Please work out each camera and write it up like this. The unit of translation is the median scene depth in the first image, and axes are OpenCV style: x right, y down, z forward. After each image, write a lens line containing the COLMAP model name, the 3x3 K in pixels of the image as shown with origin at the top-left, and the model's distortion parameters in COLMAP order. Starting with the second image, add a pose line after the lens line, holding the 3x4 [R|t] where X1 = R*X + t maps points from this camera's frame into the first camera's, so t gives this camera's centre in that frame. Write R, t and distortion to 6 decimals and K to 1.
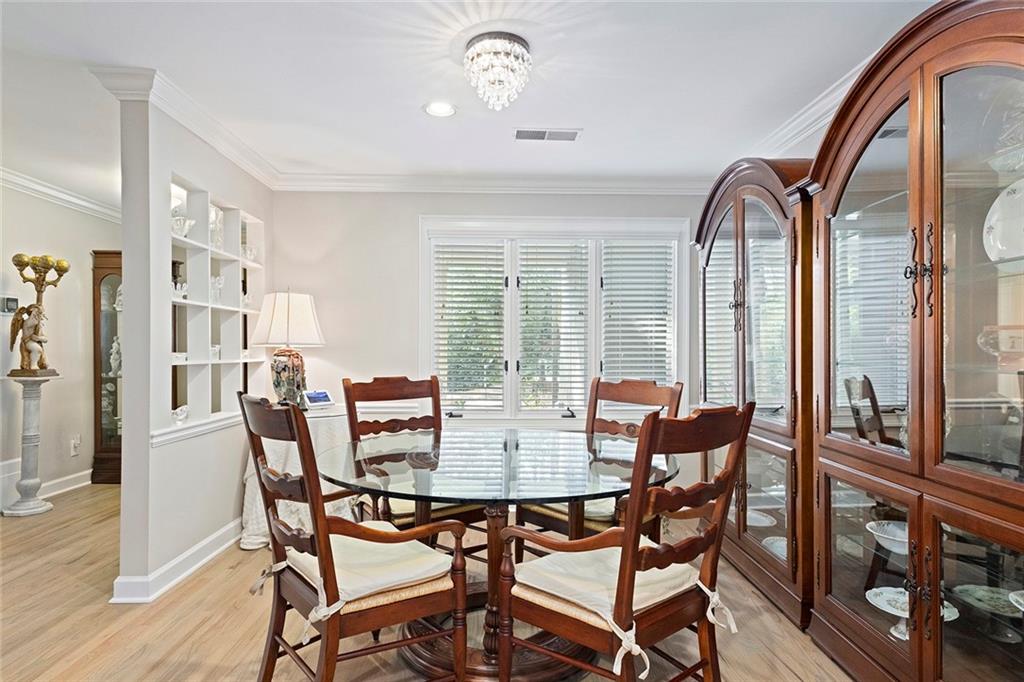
lens RADIAL K [[579.5, 0, 512.0], [0, 579.5, 341.0], [0, 0, 1]] dist [0.002769, 0.000151]
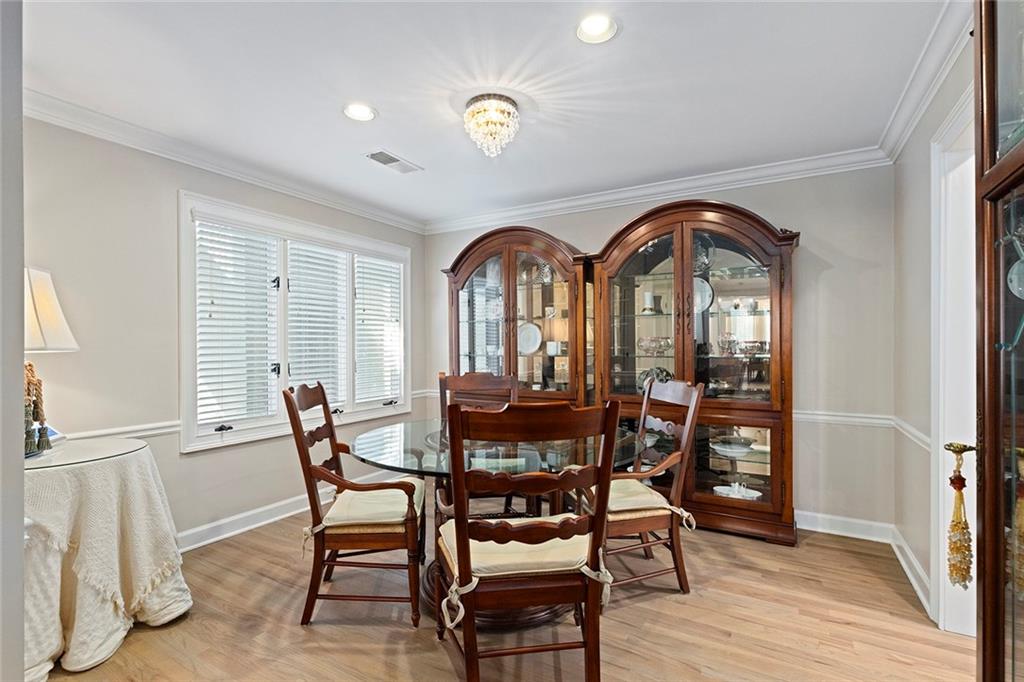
lens RADIAL K [[475.8, 0, 512.0], [0, 475.8, 341.0], [0, 0, 1]] dist [-0.000108, 0.000021]
pose [[0.509298, 0.002091, 0.860588, -0.675290], [-0.006154, 0.999980, 0.001212, -0.009491], [-0.860568, -0.005913, 0.509300, 0.352450]]
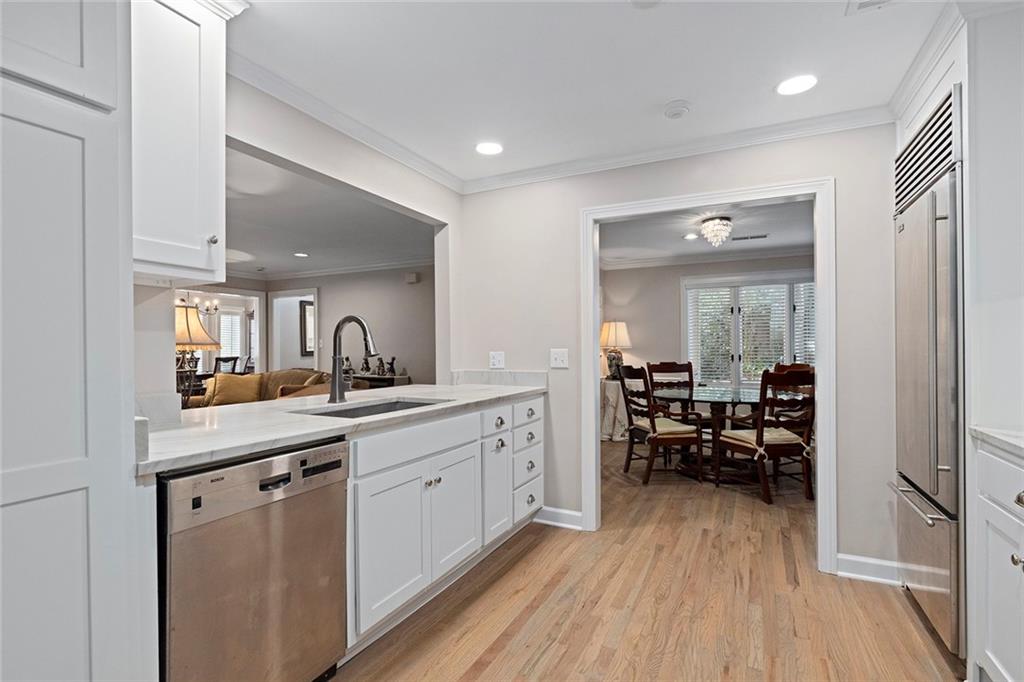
lens RADIAL K [[493.5, 0, 512.0], [0, 493.5, 341.0], [0, 0, 1]] dist [-0.002401, -0.000276]
pose [[0.886646, -0.011539, -0.462305, 0.121935], [0.011282, 0.999931, -0.003322, -0.016538], [0.462311, -0.002270, 0.886715, -0.873736]]
